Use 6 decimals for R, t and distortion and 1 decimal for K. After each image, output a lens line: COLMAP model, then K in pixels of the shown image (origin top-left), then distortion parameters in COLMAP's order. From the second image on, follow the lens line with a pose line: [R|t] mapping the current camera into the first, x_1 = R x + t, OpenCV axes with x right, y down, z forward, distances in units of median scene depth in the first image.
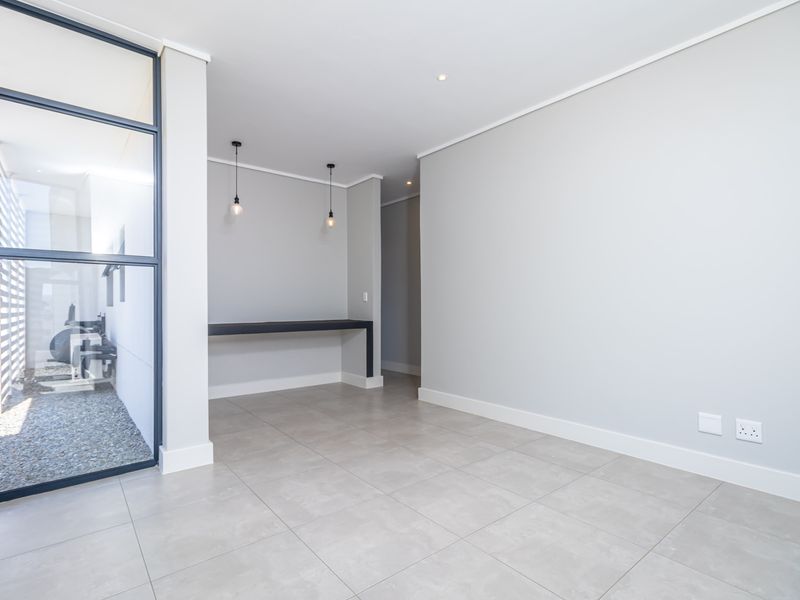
lens RADIAL K [[414.8, 0, 402.8], [0, 414.8, 300.9], [0, 0, 1]] dist [-0.002360, 0.000316]
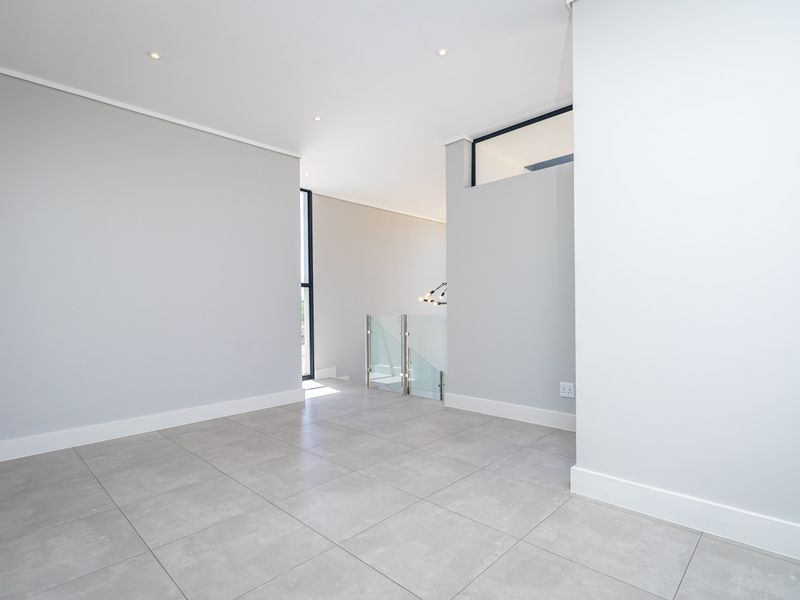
lens RADIAL K [[414.8, 0, 402.8], [0, 414.8, 300.9], [0, 0, 1]] dist [-0.002360, 0.000316]
pose [[-0.992691, 0.014992, -0.119746, -0.028108], [0.017526, 0.999644, -0.020135, 0.022453], [0.119401, -0.022087, -0.992600, 1.529538]]
